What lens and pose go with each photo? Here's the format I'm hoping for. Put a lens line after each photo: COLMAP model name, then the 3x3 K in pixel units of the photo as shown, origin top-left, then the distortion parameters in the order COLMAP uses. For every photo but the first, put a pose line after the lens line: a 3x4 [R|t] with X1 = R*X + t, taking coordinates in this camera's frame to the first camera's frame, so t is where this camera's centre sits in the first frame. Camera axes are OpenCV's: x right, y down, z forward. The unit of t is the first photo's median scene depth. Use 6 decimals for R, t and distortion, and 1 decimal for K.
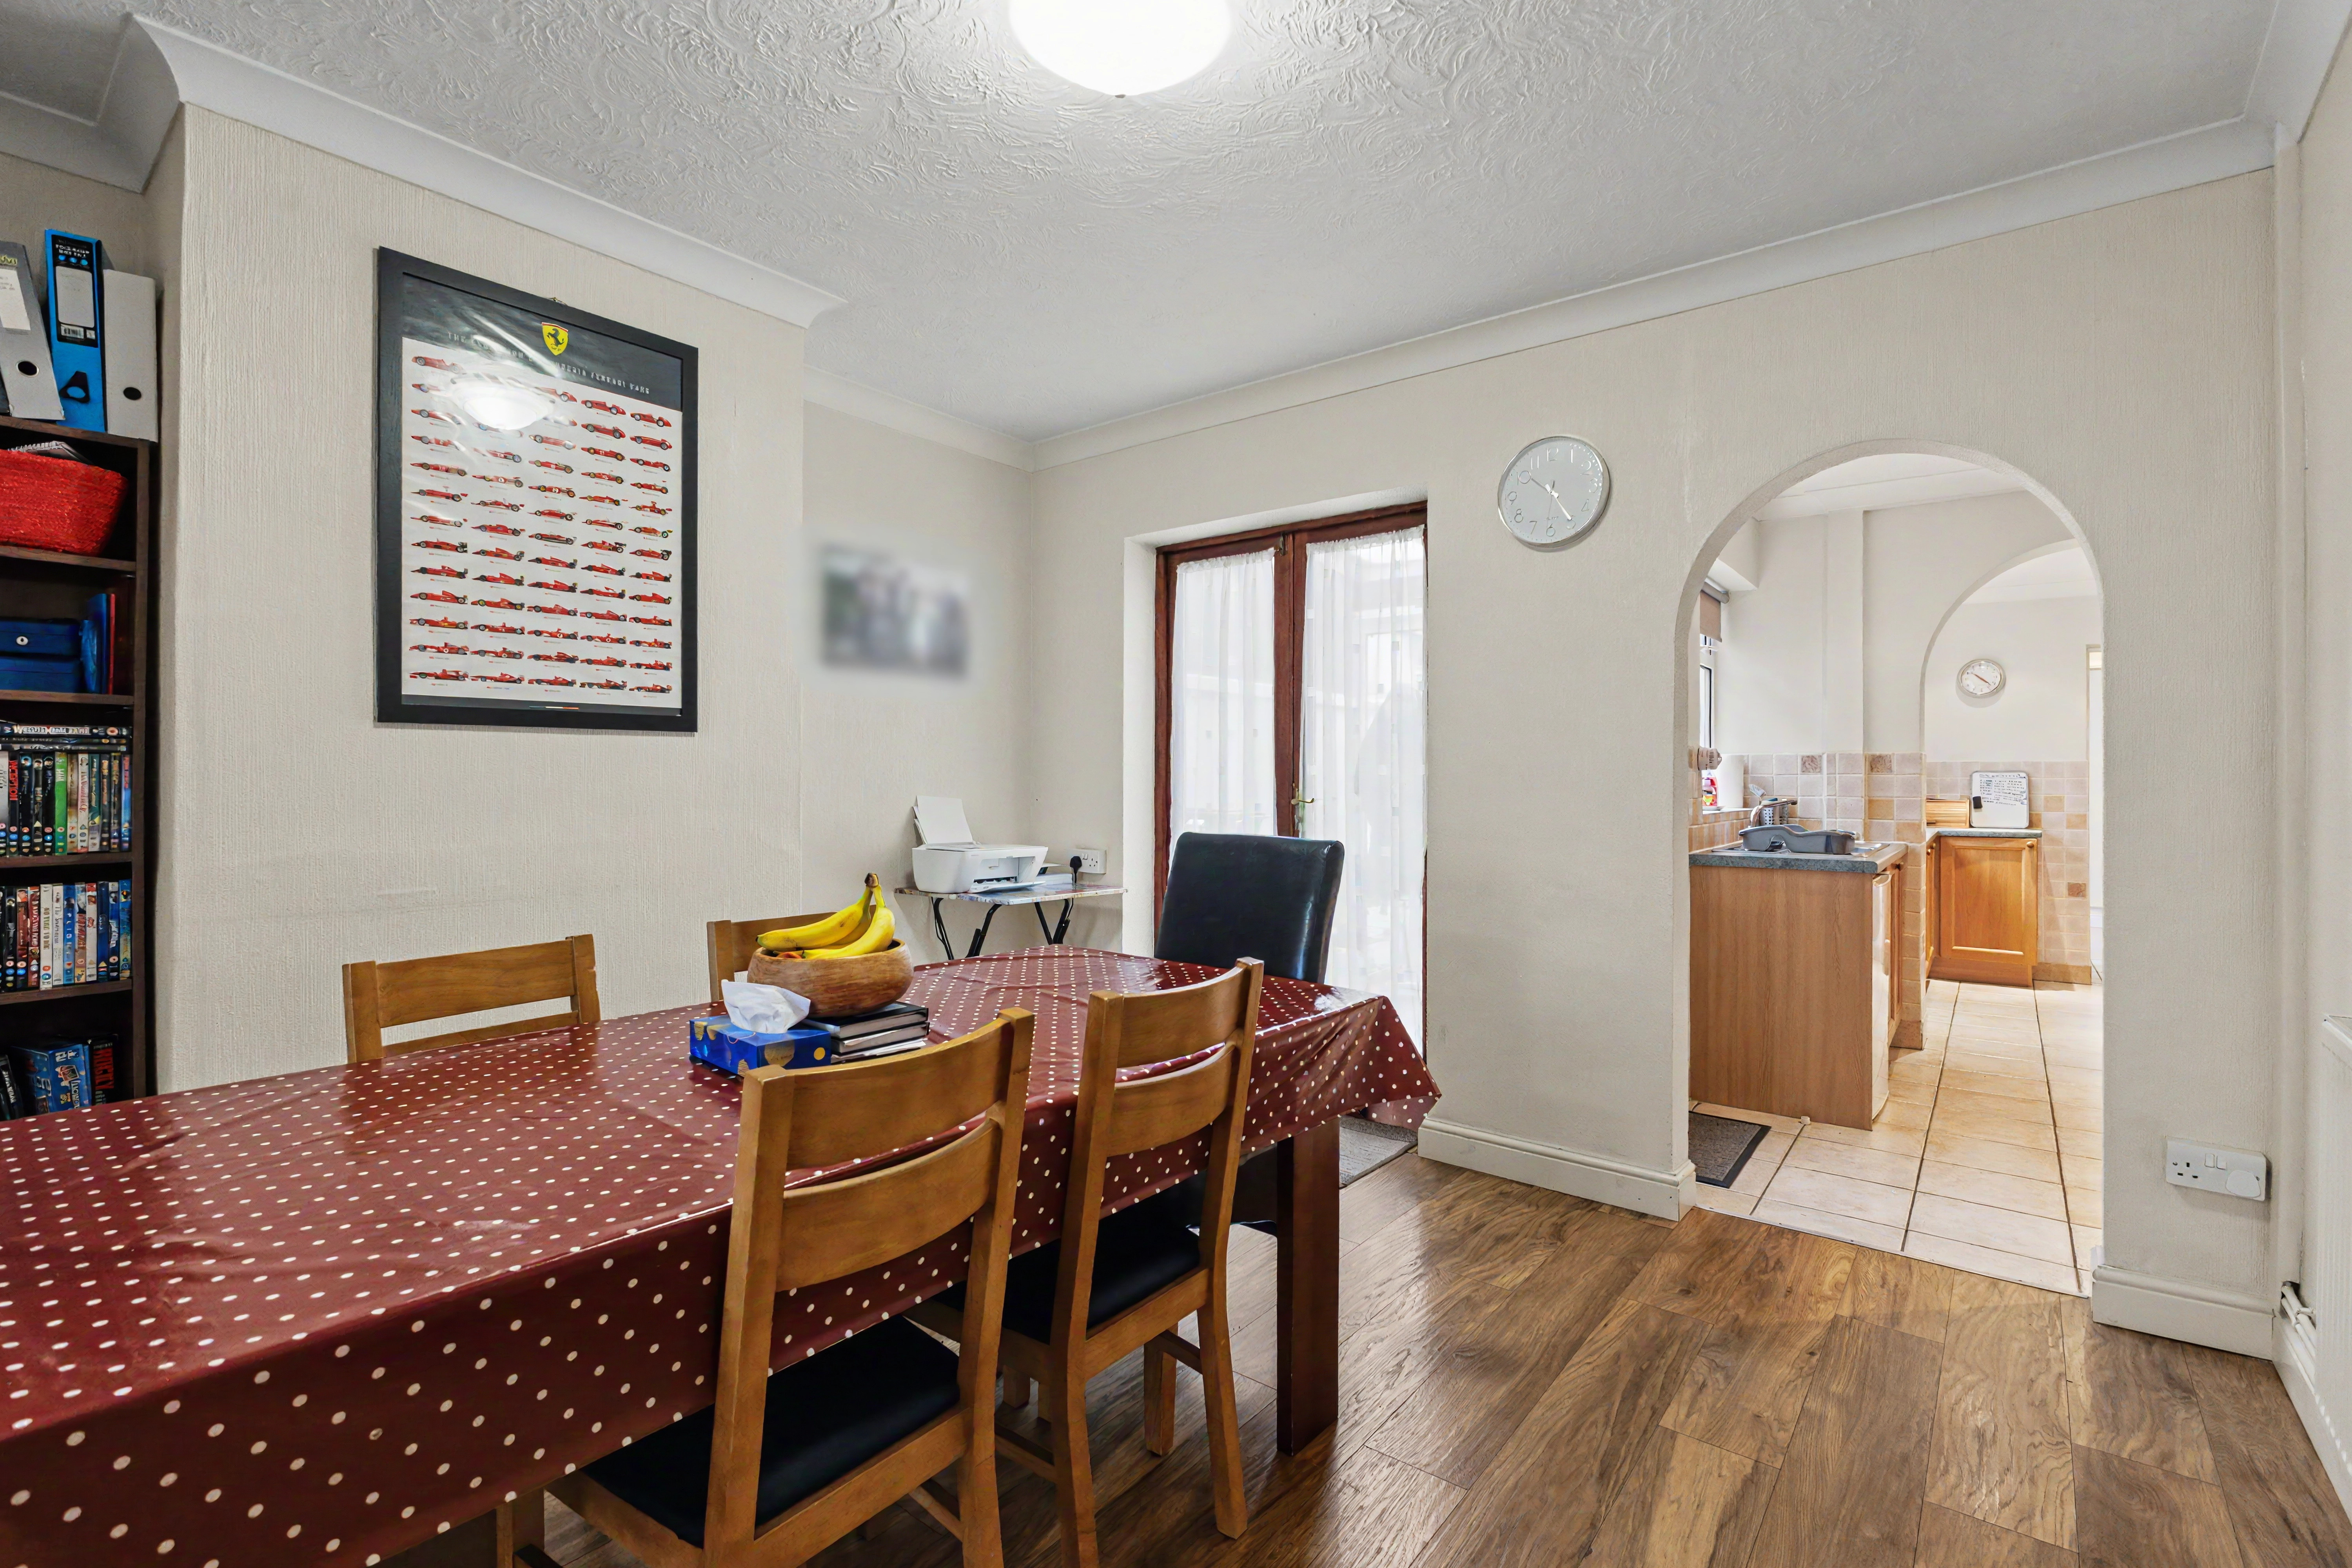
lens RADIAL K [[1053.8, 0, 1173.7], [0, 1053.8, 791.5], [0, 0, 1]] dist [-0.010055, 0.000014]
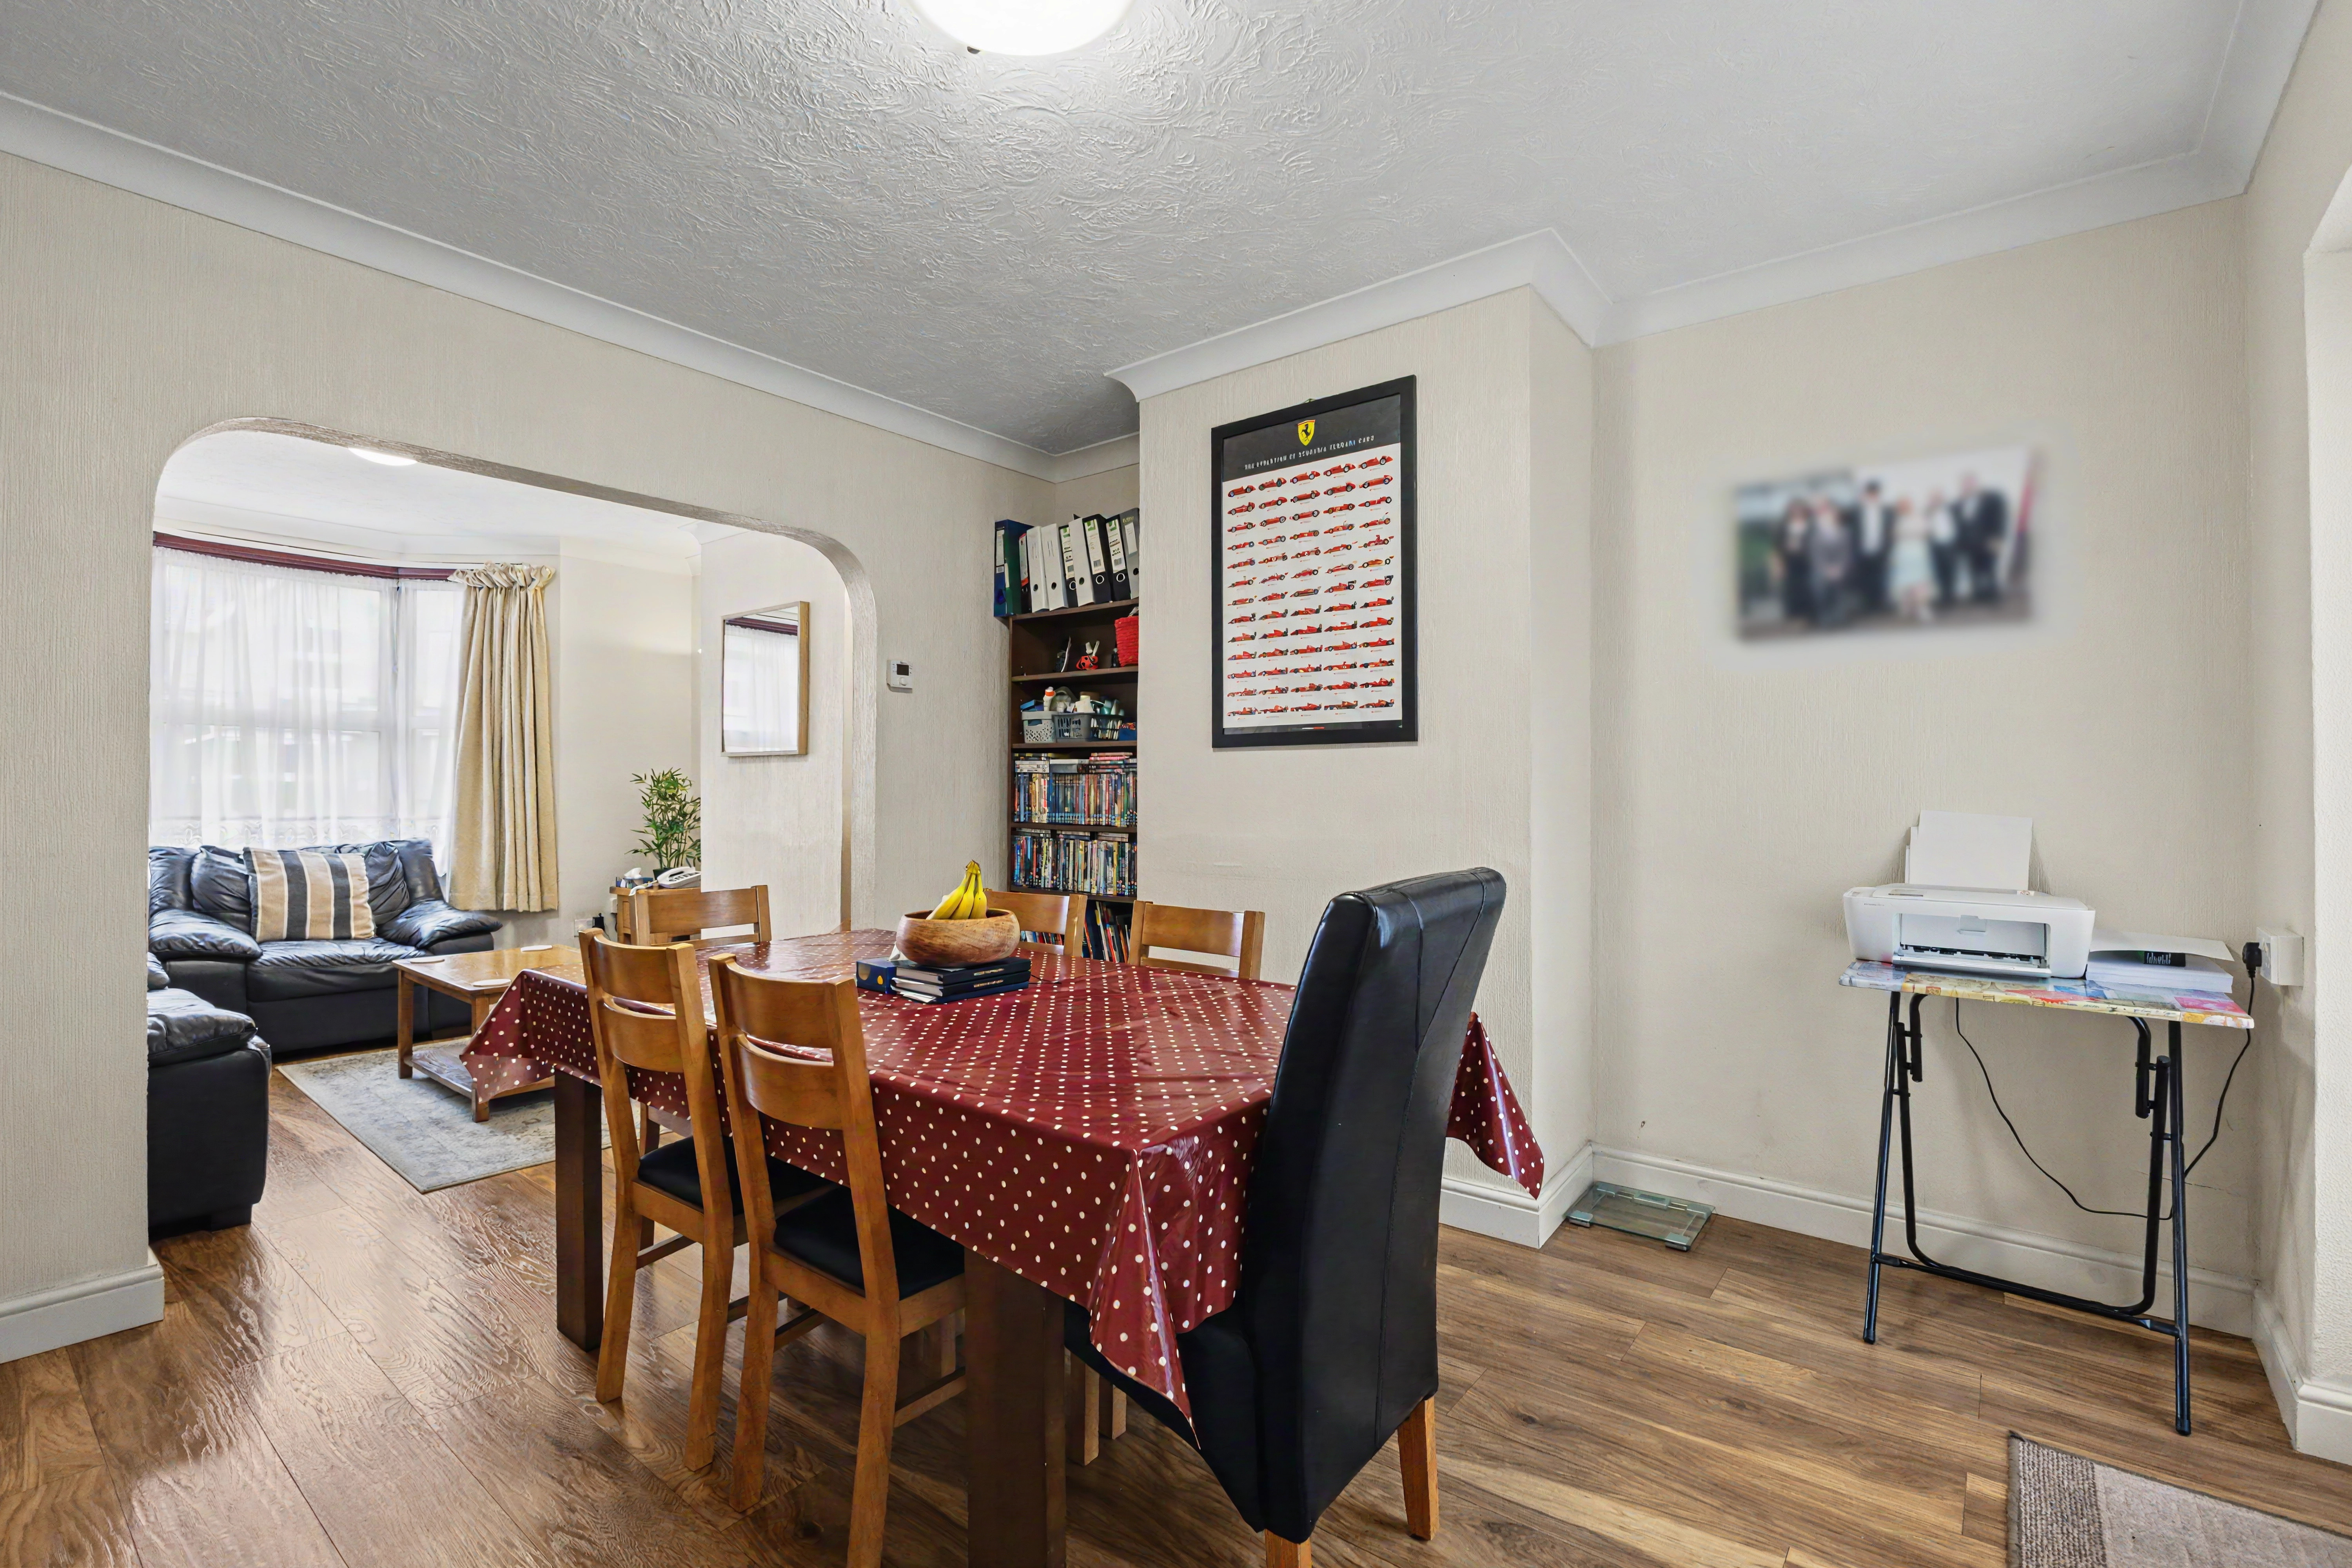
lens RADIAL K [[1053.8, 0, 1182.5], [0, 1053.8, 783.4], [0, 0, 1]] dist [-0.010055, 0.000014]
pose [[0.014246, -0.004713, -0.999887, 0.619067], [-0.011530, 0.999922, -0.004877, -0.007177], [0.999832, 0.011598, 0.014190, 0.794722]]
